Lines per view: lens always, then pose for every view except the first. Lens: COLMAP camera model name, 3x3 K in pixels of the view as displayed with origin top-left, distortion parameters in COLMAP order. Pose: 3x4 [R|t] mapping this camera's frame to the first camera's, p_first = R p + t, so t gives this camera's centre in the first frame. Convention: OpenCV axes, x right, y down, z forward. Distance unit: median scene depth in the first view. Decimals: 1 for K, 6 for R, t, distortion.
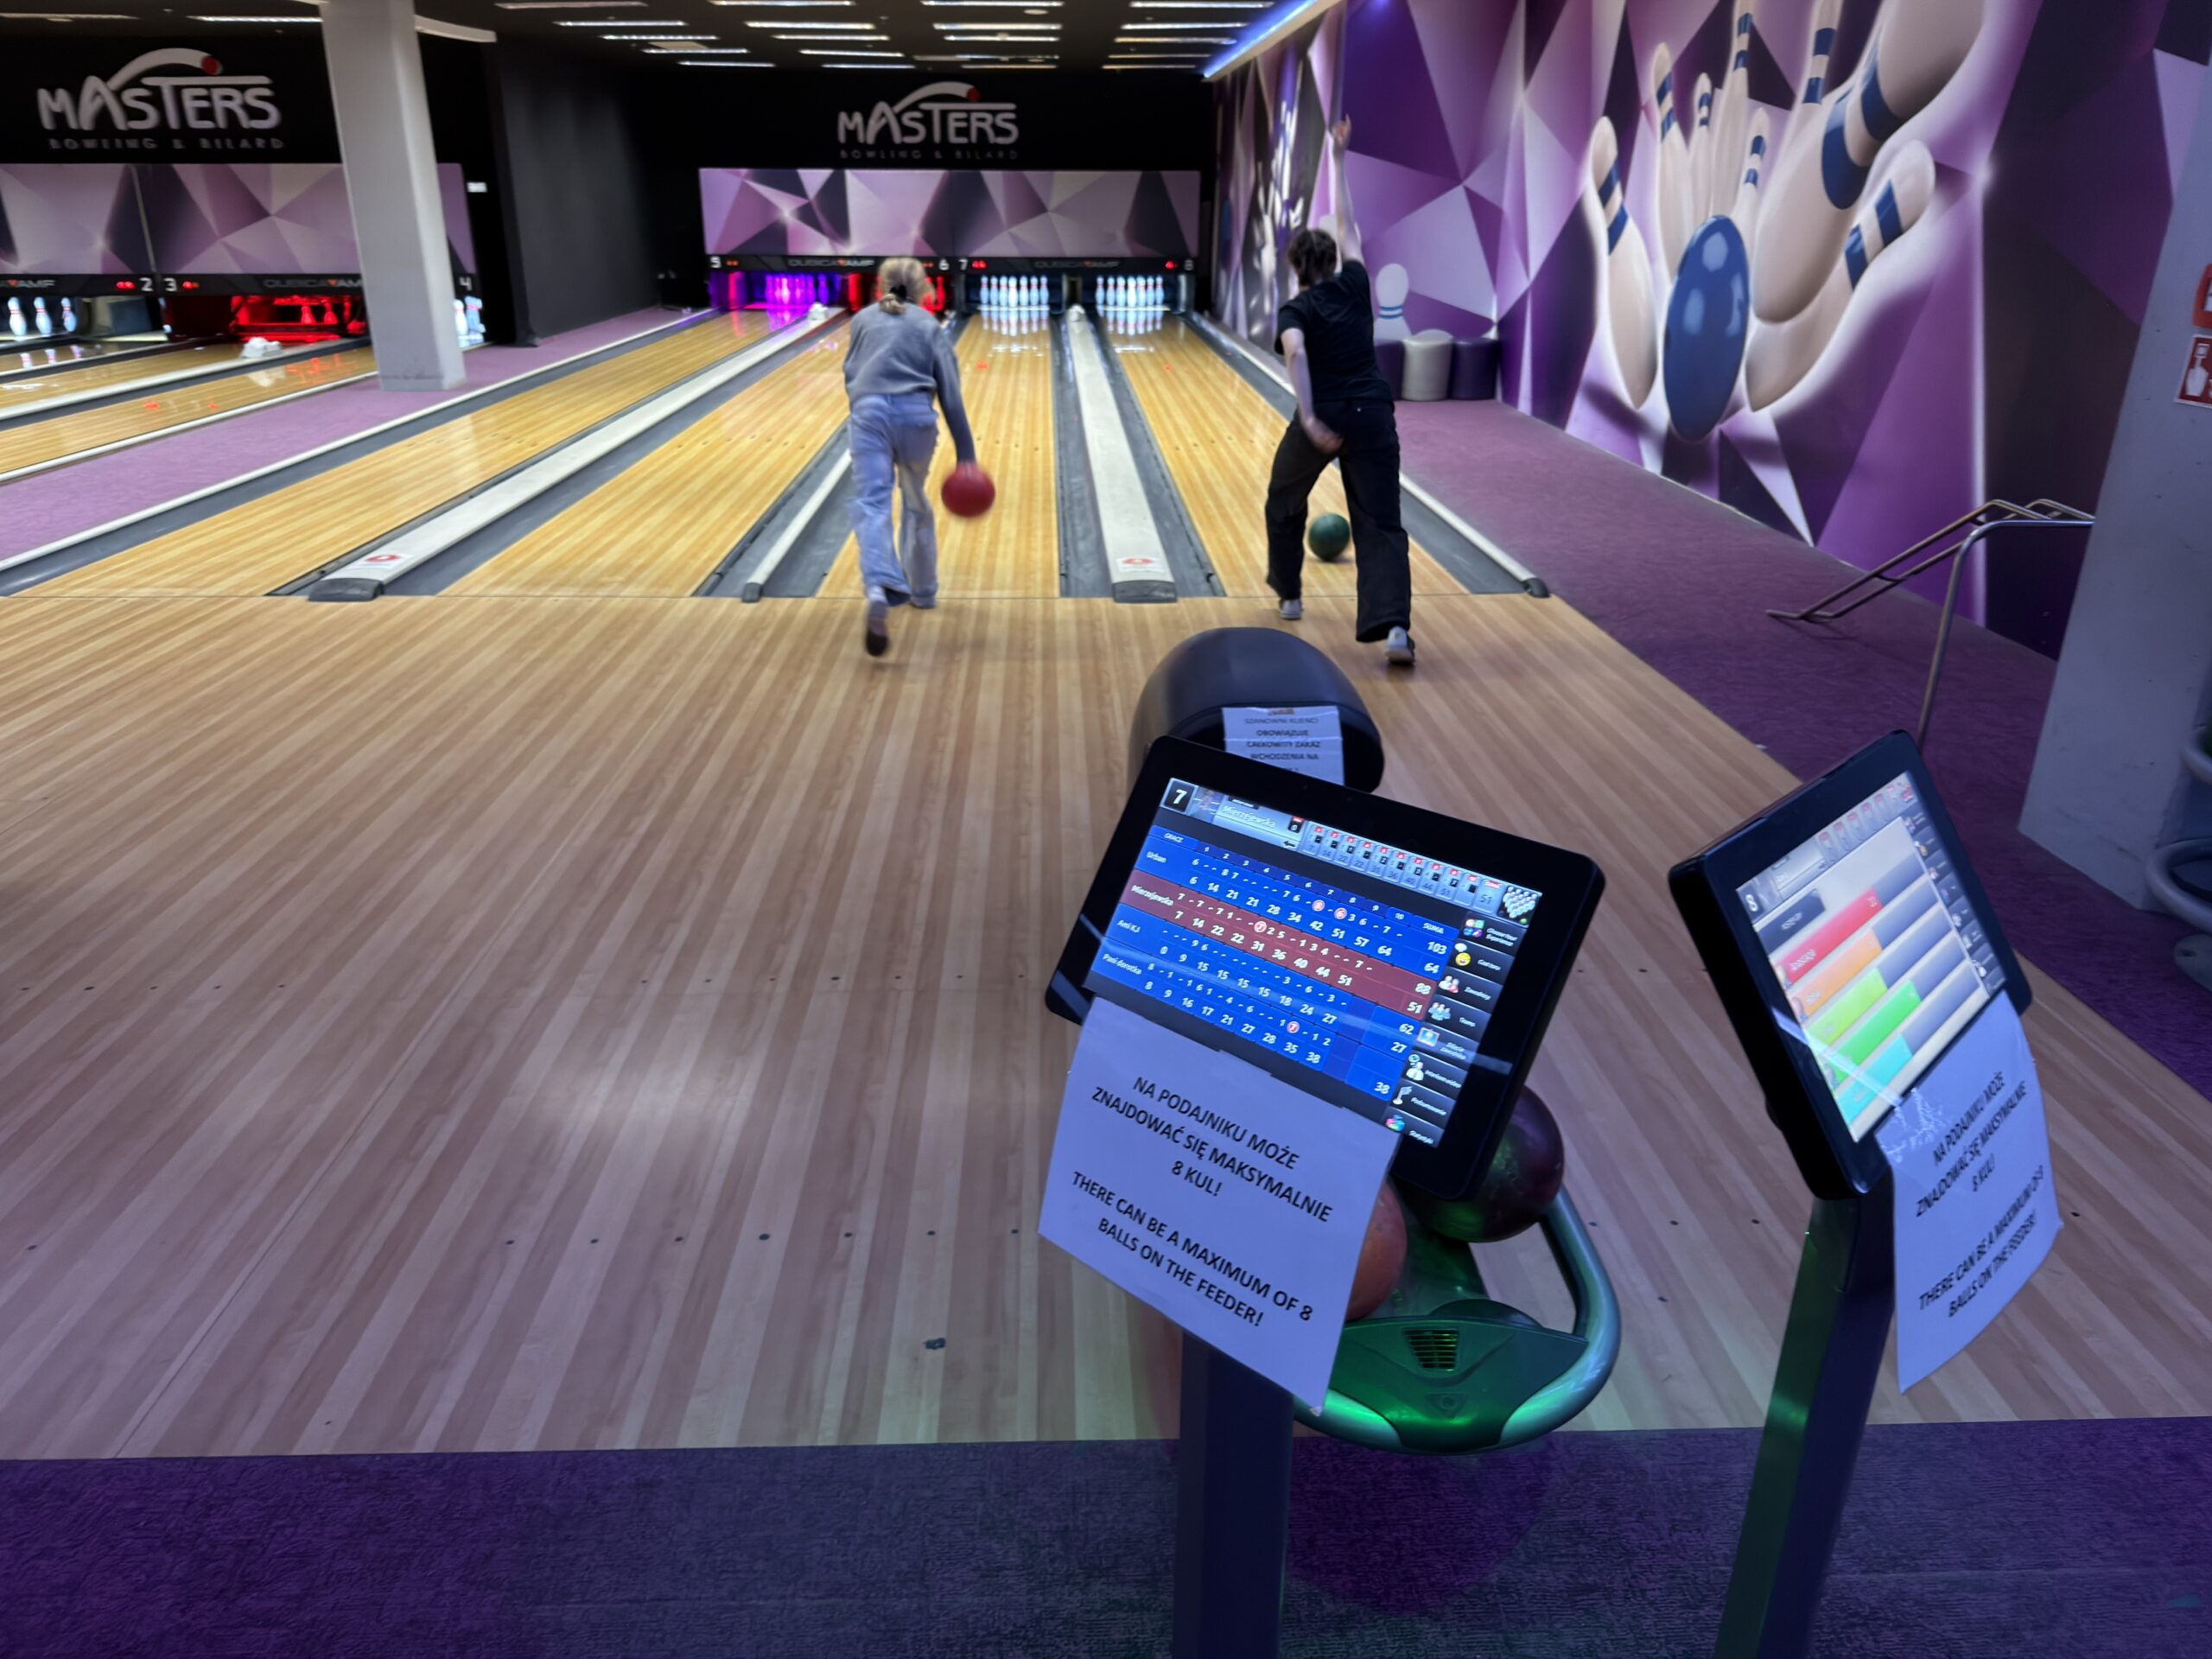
lens RADIAL K [[1589.3, 0, 1106.0], [0, 1589.3, 829.5], [0, 0, 1]] dist [0.011025, -0.000139]
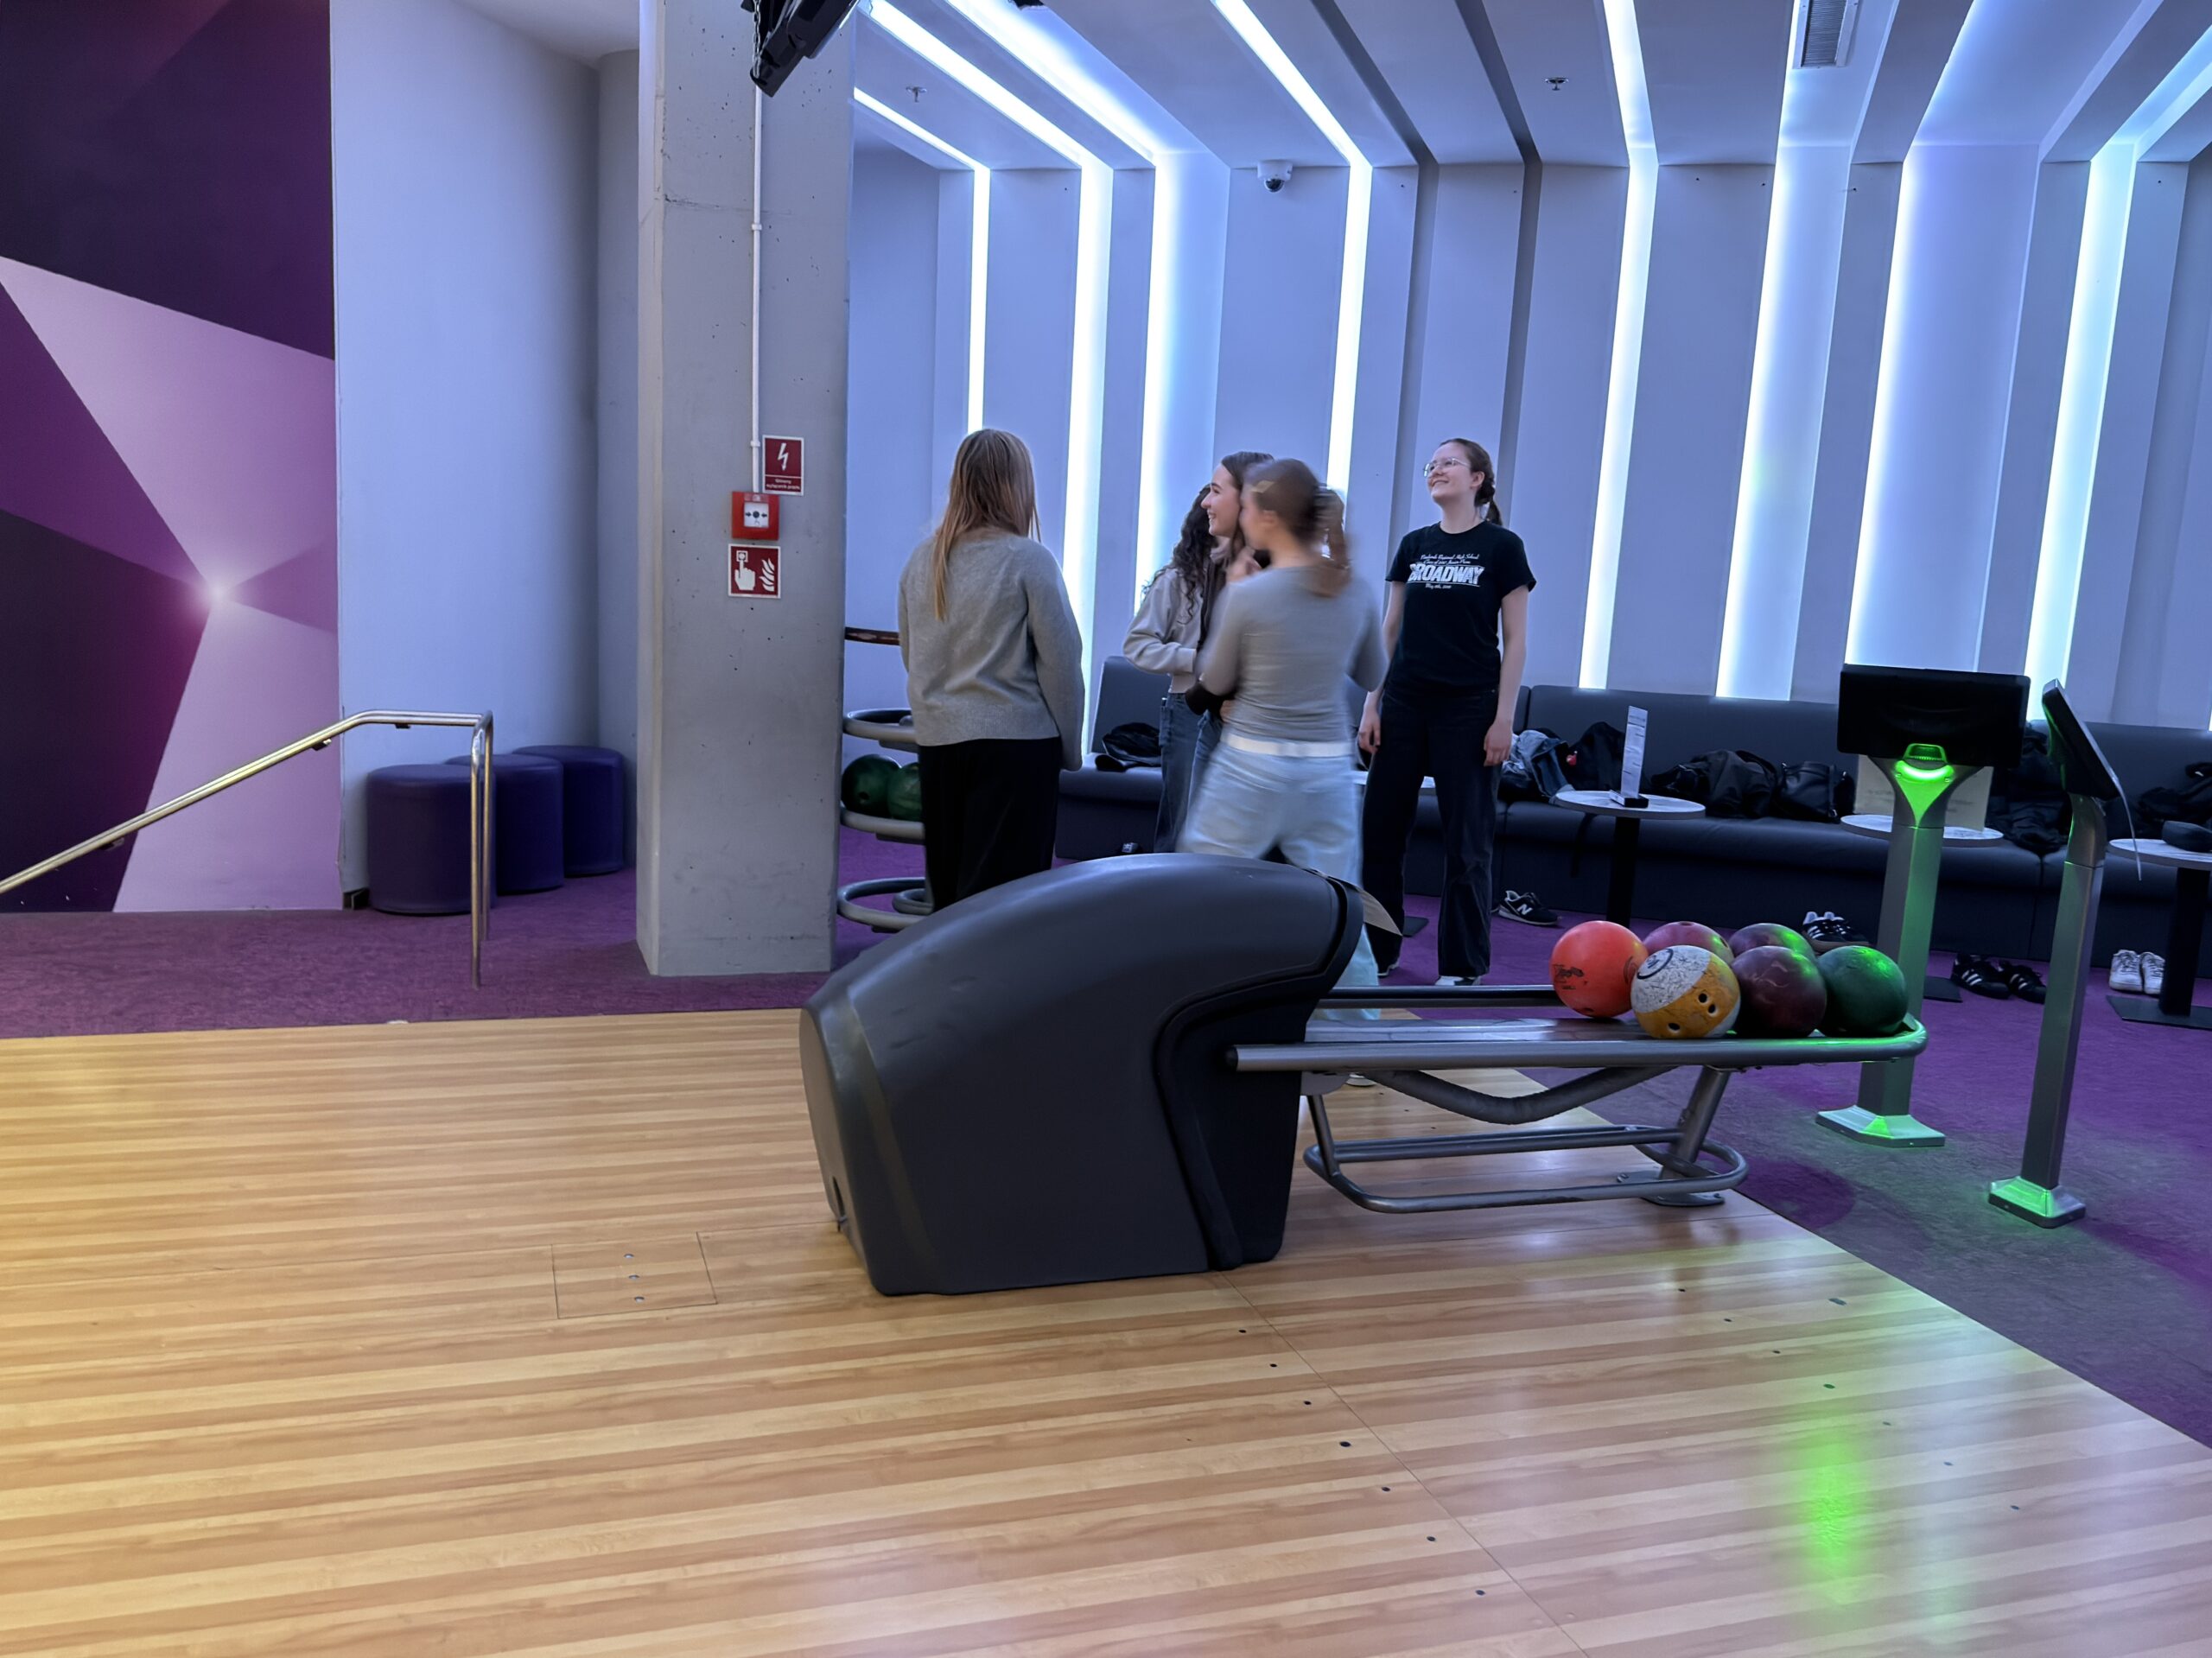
lens RADIAL K [[1843.6, 0, 1106.0], [0, 1843.6, 829.0], [0, 0, 1]] dist [0.025281, -0.005169]
pose [[-0.306764, -0.157899, 0.938597, -0.786304], [0.303387, 0.918481, 0.253672, -0.360427], [-0.902137, 0.362576, -0.233853, 1.085719]]
